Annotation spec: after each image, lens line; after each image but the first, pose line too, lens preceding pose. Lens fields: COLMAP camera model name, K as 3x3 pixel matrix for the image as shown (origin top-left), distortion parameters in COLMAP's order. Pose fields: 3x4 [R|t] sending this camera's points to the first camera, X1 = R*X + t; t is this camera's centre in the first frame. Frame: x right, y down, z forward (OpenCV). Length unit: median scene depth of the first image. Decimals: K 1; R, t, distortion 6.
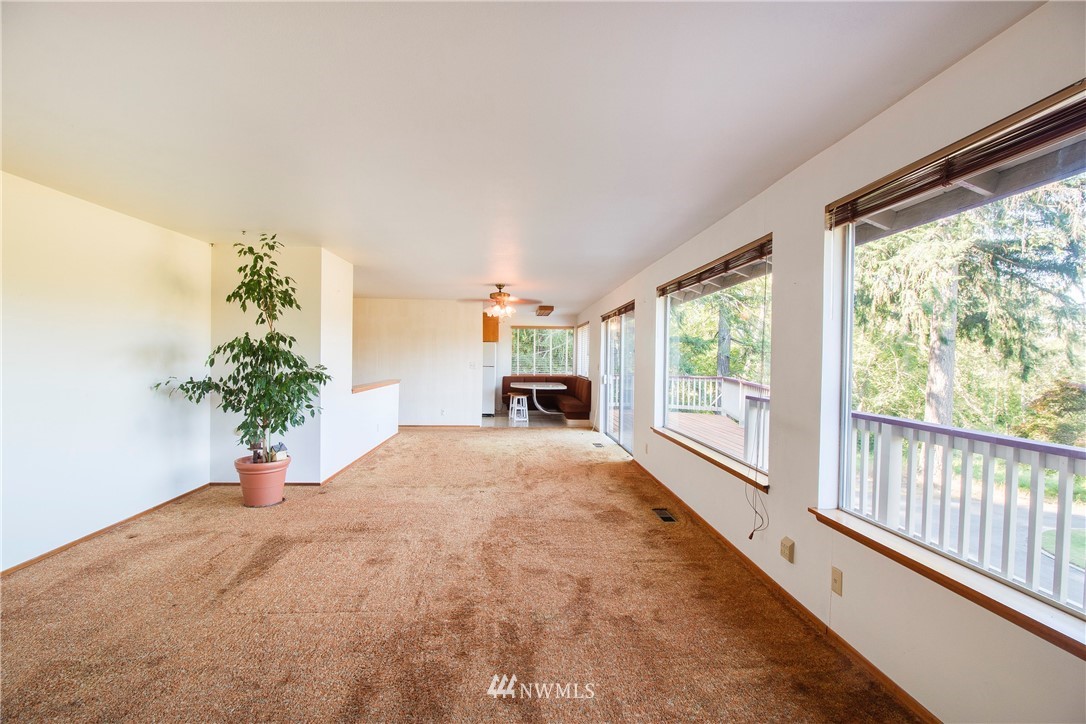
lens RADIAL K [[504.2, 0, 543.5], [0, 504.2, 364.7], [0, 0, 1]] dist [0.003322, -0.014617]
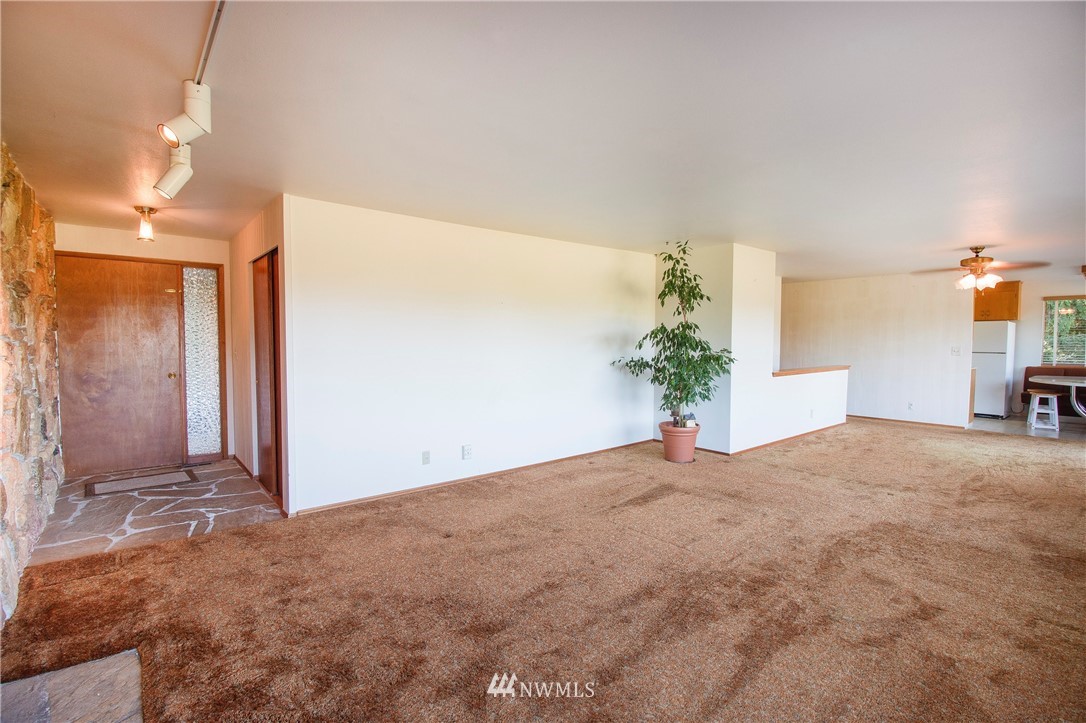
lens RADIAL K [[504.2, 0, 543.5], [0, 504.2, 364.2], [0, 0, 1]] dist [0.003322, -0.014617]
pose [[0.591911, 0.028950, -0.805484, 0.246359], [-0.006050, 0.999486, 0.031476, 0.002110], [0.805981, -0.013758, 0.591782, 0.001003]]
